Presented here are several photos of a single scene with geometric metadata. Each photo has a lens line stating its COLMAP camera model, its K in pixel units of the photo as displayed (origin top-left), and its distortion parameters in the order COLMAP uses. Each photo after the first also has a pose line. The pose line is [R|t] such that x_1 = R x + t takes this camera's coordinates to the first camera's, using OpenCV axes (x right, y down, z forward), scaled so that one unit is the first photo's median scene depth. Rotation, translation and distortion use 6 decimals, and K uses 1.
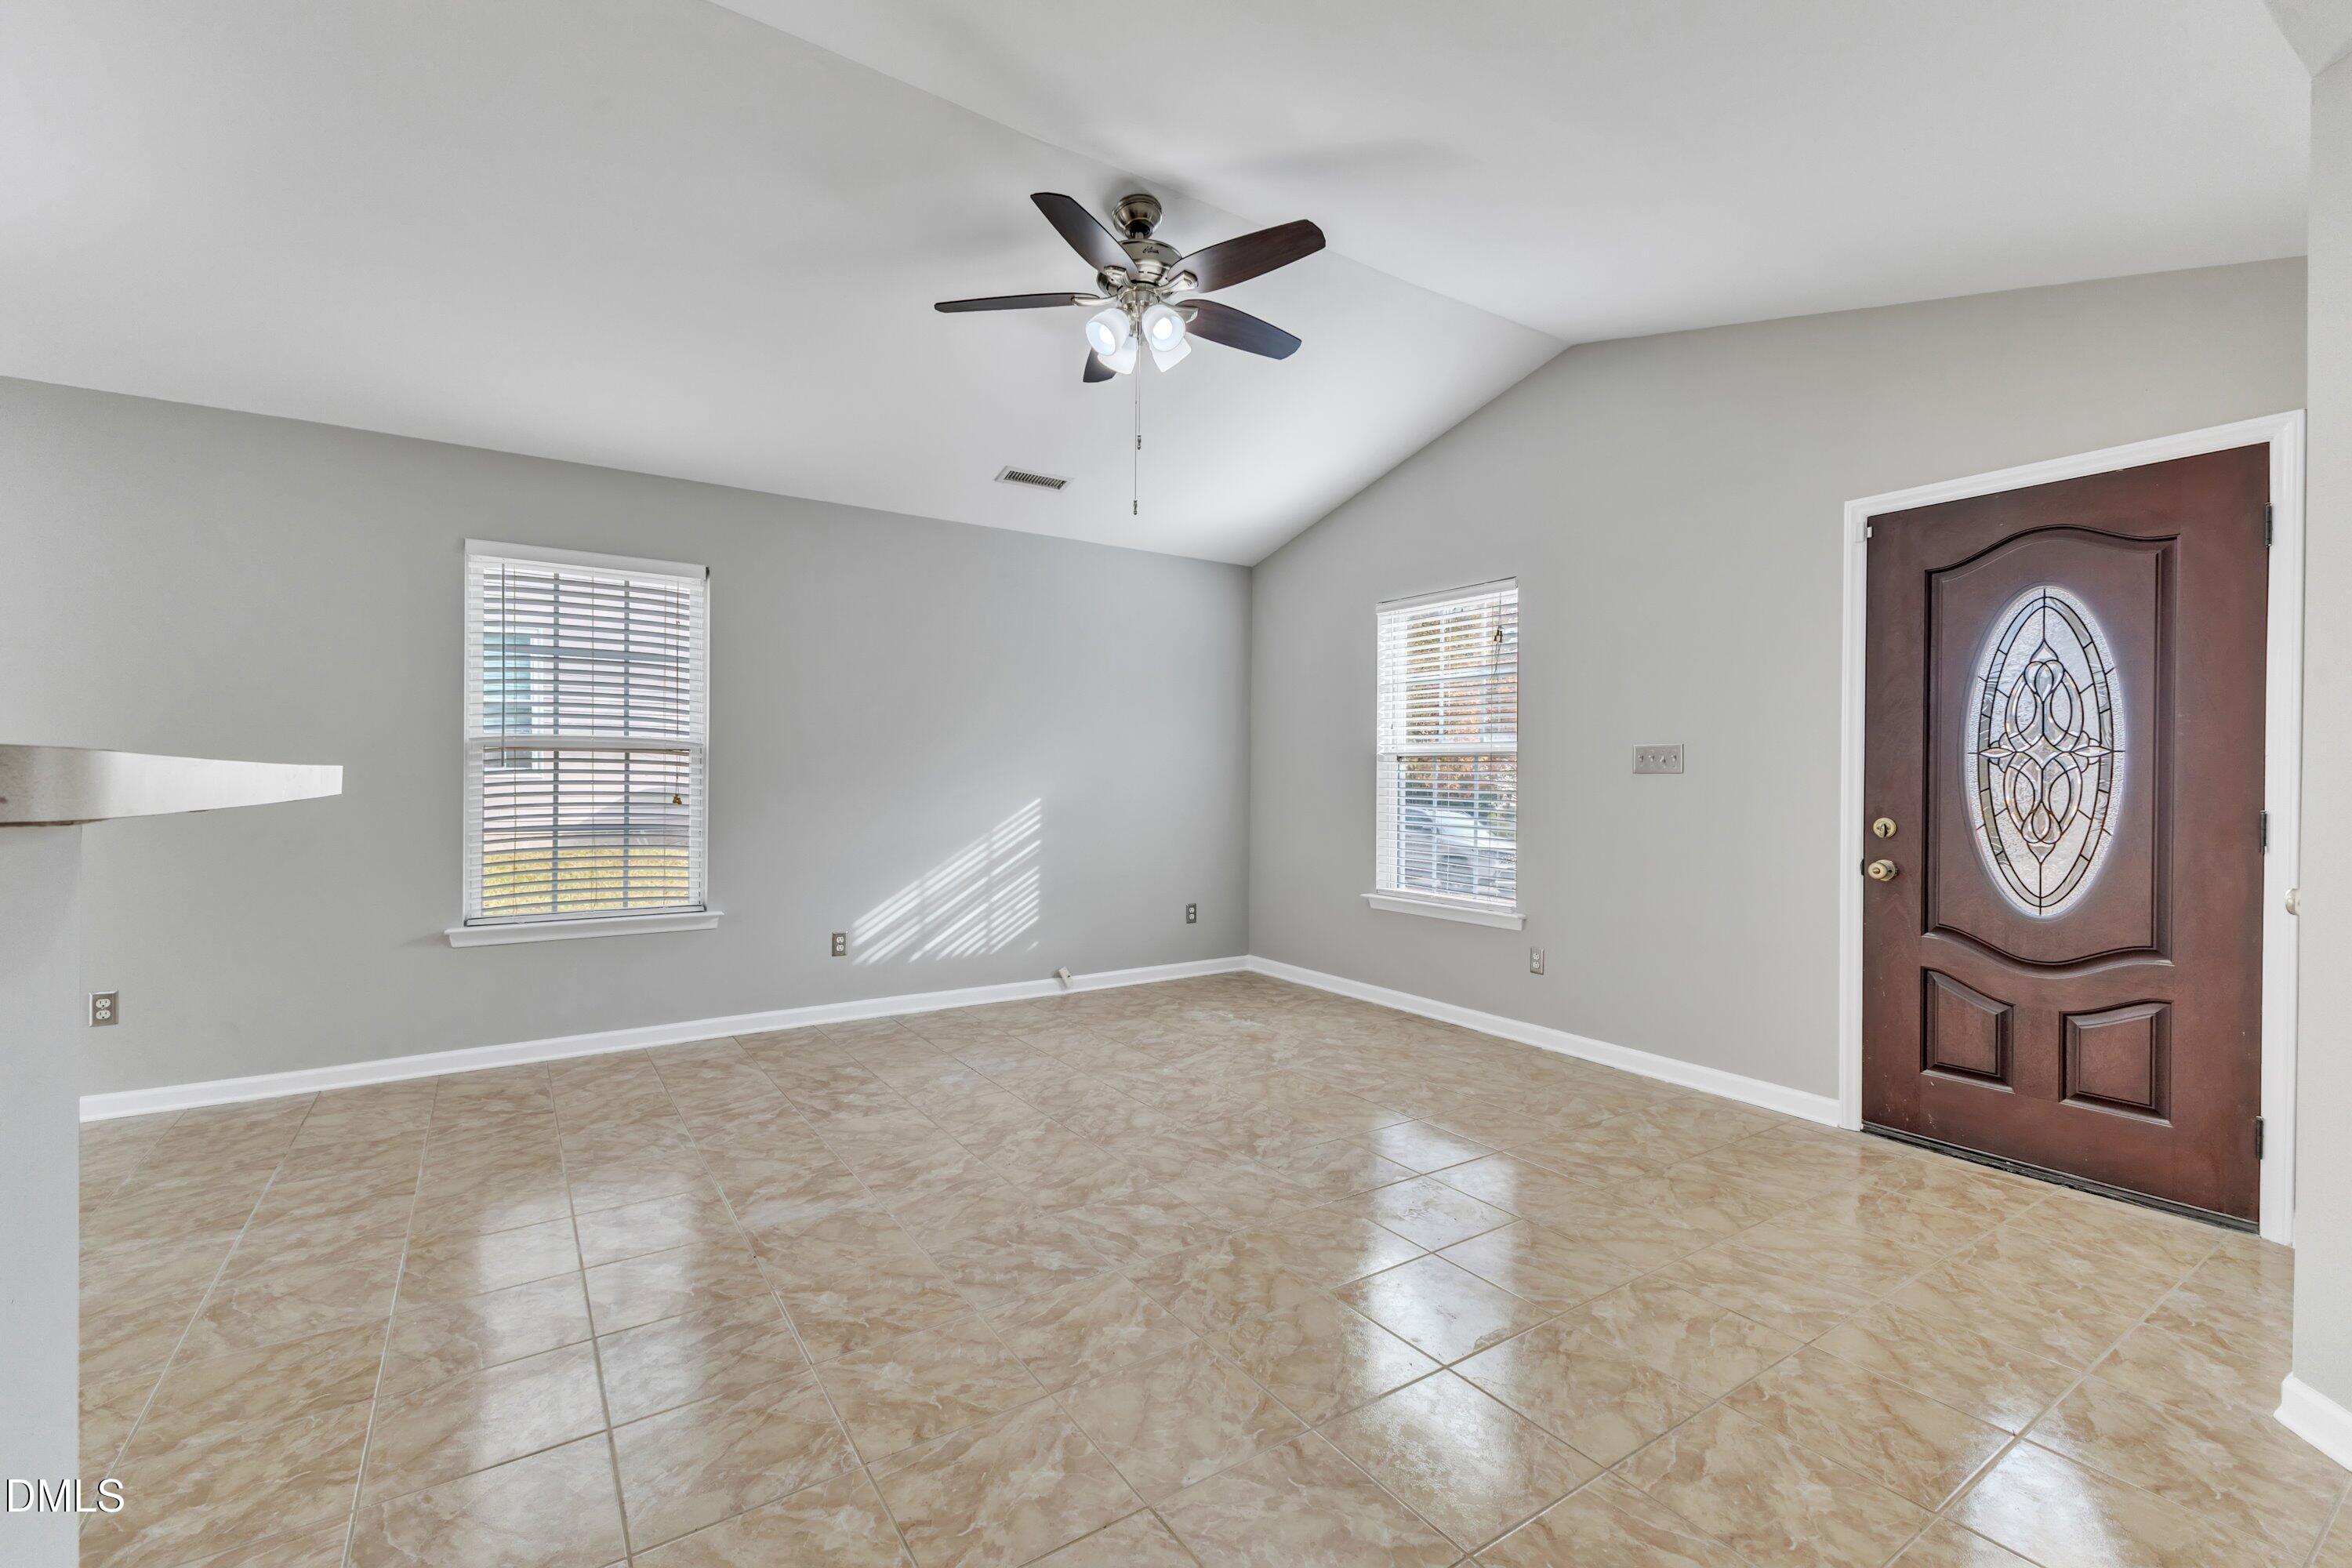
lens RADIAL K [[1009.4, 0, 1177.6], [0, 1009.4, 782.6], [0, 0, 1]] dist [0.012963, -0.003165]
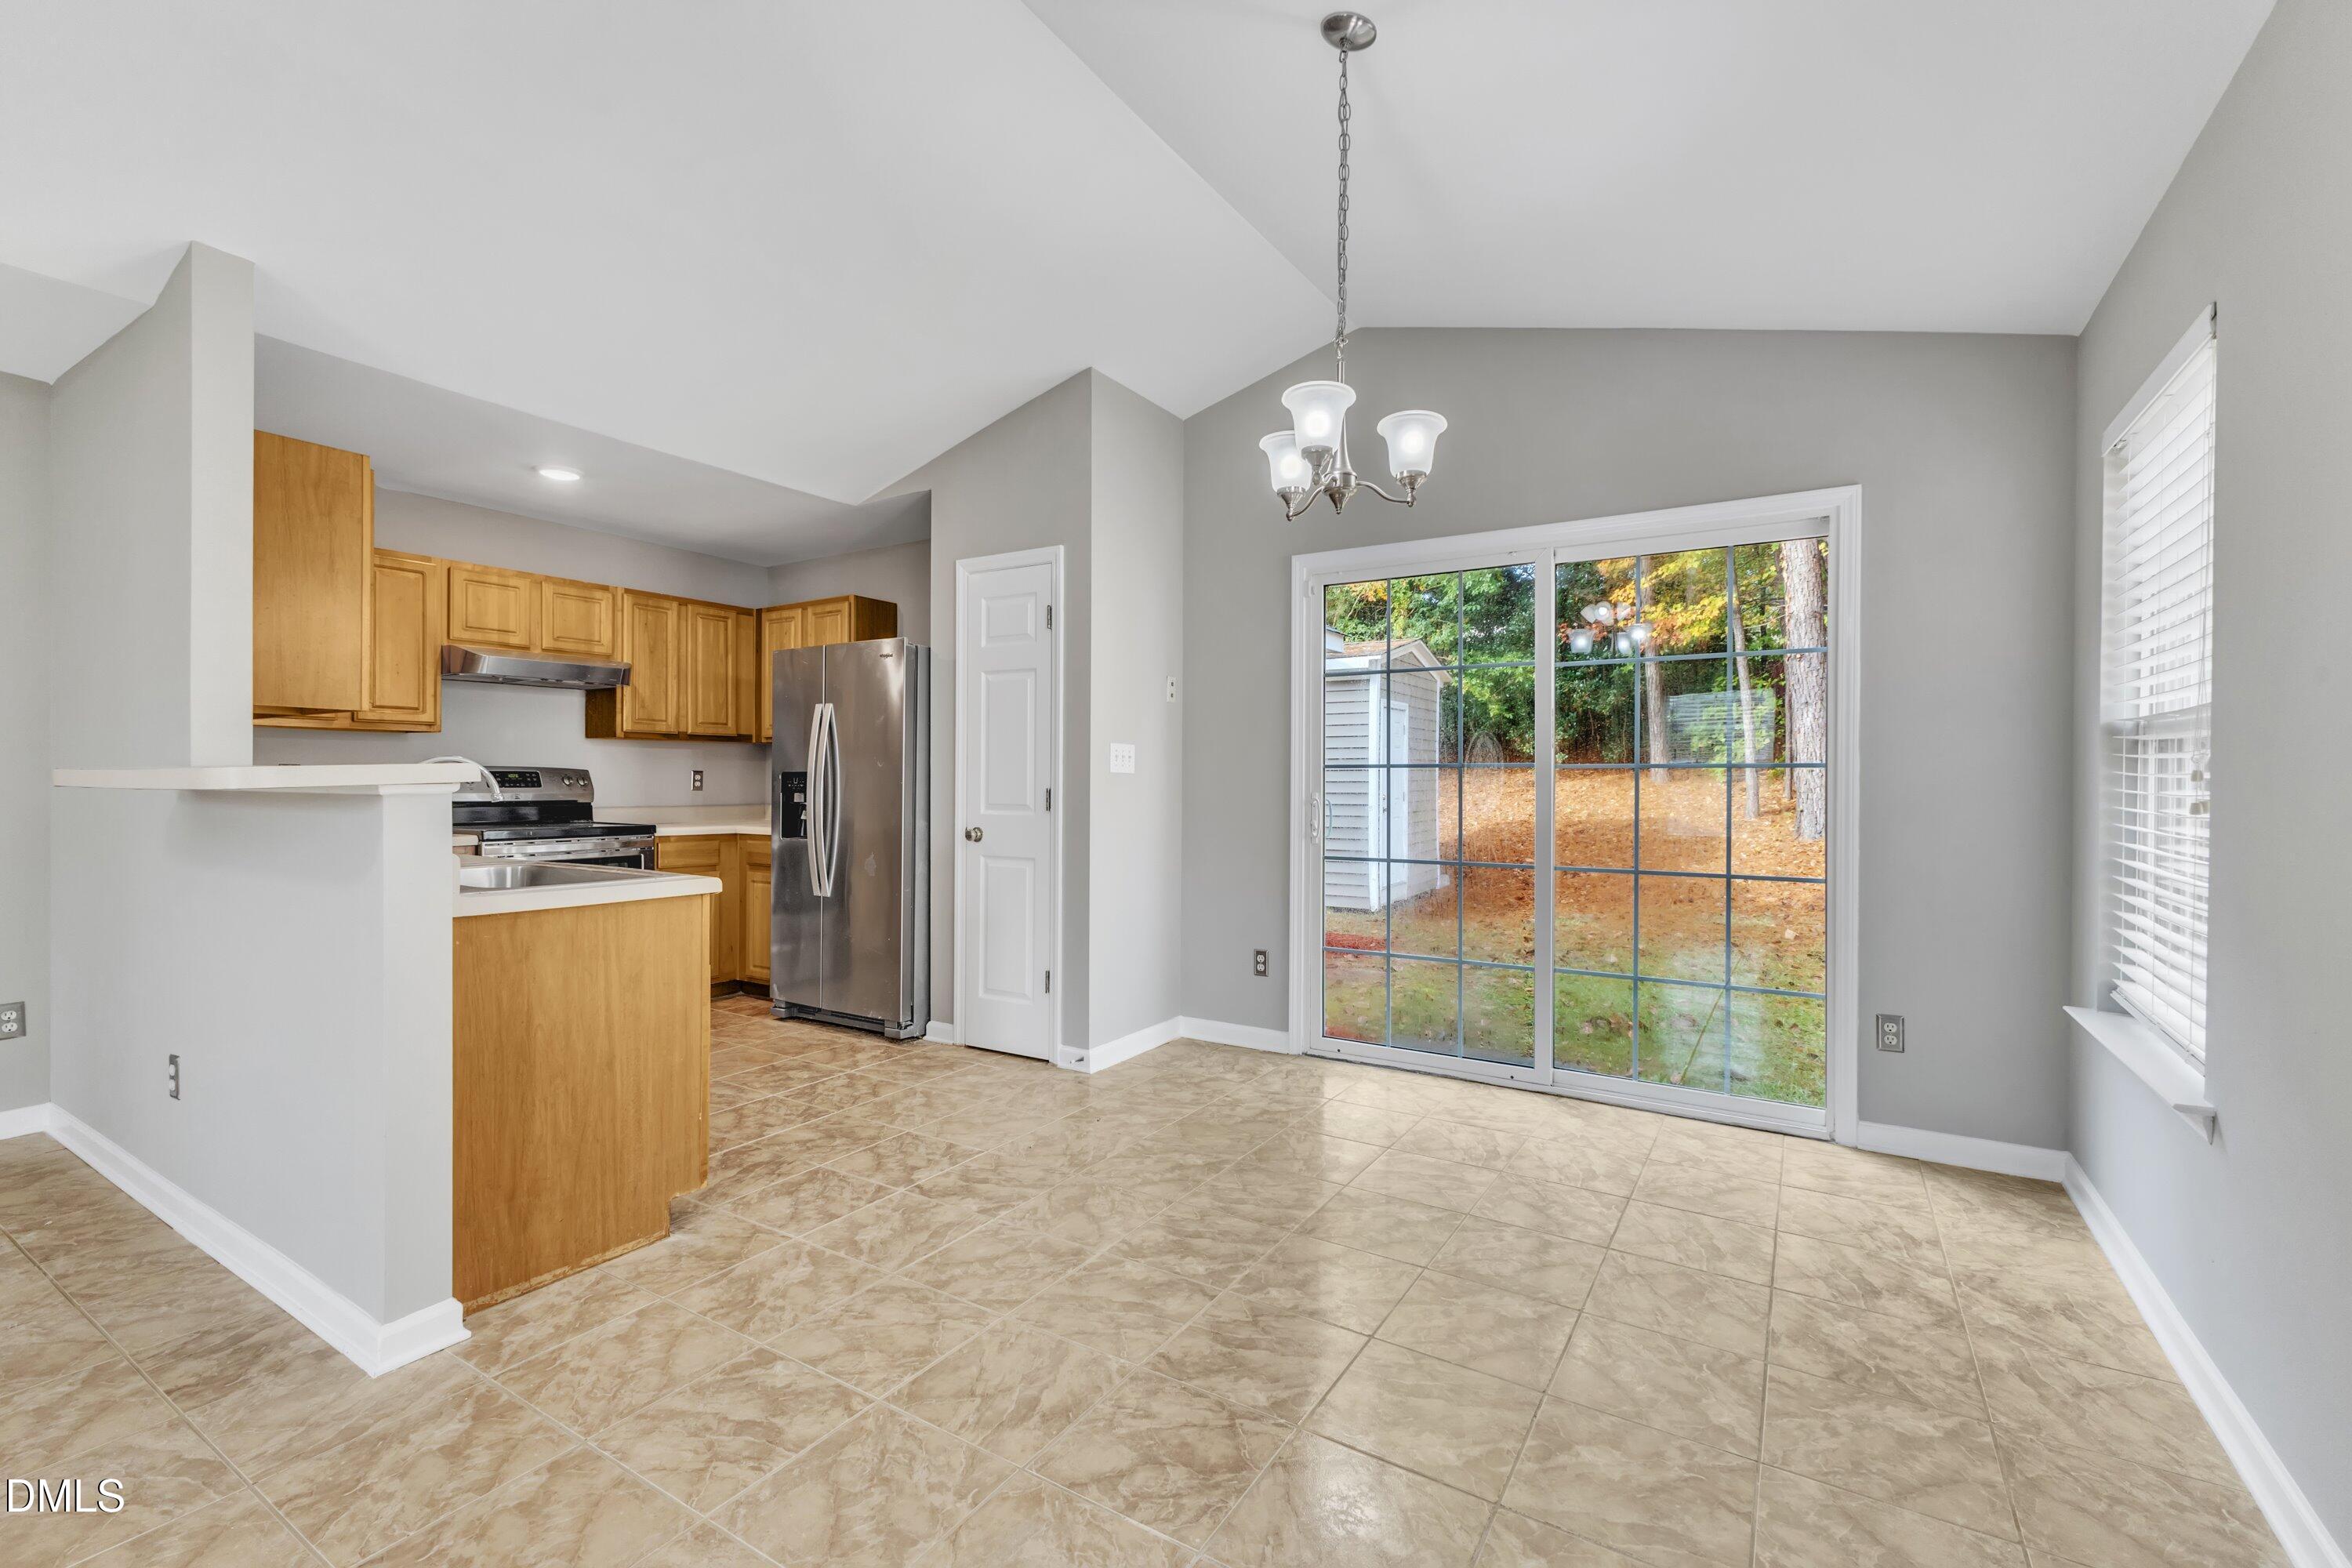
lens RADIAL K [[1009.4, 0, 1177.6], [0, 1009.4, 782.6], [0, 0, 1]] dist [0.012963, -0.003165]
pose [[-0.914471, -0.008247, -0.404568, -0.653637], [-0.012571, 0.999889, 0.008032, -0.009180], [0.404457, 0.012431, -0.914473, 1.220116]]
